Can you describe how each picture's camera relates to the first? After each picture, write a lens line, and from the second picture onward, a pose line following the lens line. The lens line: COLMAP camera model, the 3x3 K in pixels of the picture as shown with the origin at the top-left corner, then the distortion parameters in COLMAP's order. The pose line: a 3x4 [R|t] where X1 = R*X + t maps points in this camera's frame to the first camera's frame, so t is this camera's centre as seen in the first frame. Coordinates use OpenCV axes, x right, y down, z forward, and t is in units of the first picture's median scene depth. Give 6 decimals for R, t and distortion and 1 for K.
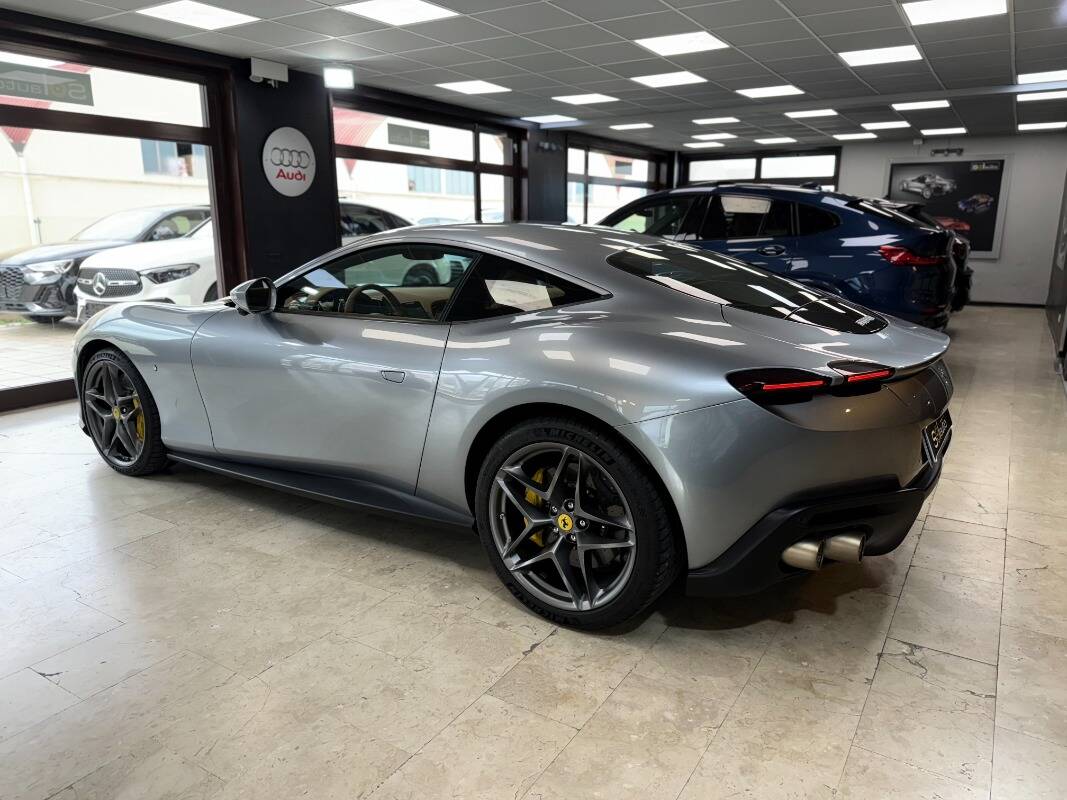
lens RADIAL K [[747.8, 0, 533.5], [0, 747.8, 400.0], [0, 0, 1]] dist [0.025659, -0.036037]
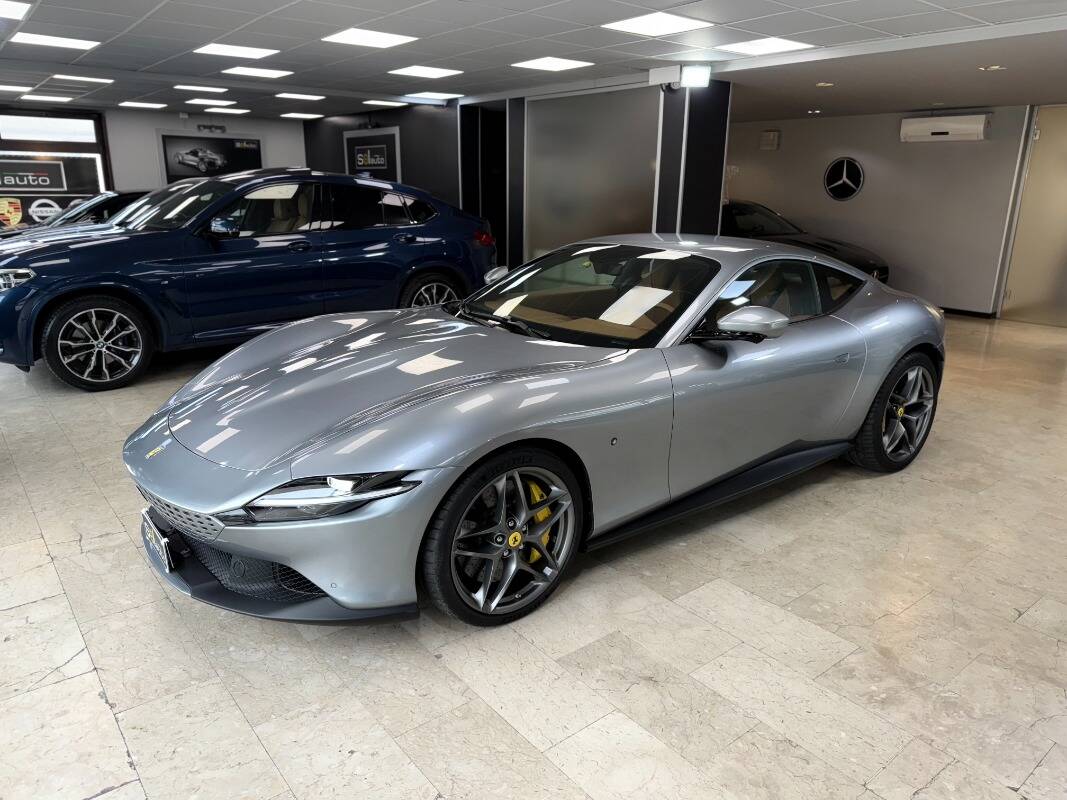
lens RADIAL K [[750.7, 0, 530.7], [0, 750.7, 403.0], [0, 0, 1]] dist [0.014497, -0.024026]
pose [[0.330287, -0.261221, 0.907014, -1.671100], [0.202494, 0.958177, 0.202219, -0.356168], [-0.921904, 0.116874, 0.369370, 1.029892]]
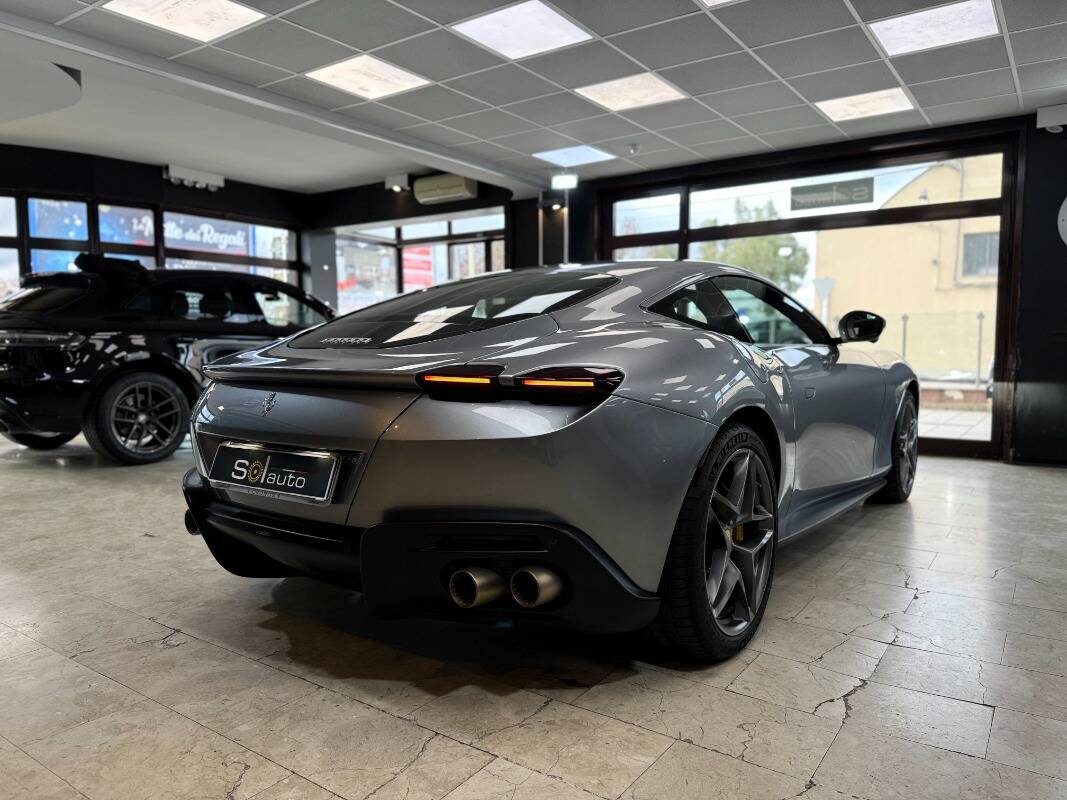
lens RADIAL K [[749.4, 0, 532.1], [0, 749.4, 402.6], [0, 0, 1]] dist [0.031481, -0.037527]
pose [[-0.050506, 0.076695, -0.995775, 1.271964], [-0.226612, 0.970162, 0.086217, -0.159914], [0.972675, 0.230009, -0.031619, 1.240574]]
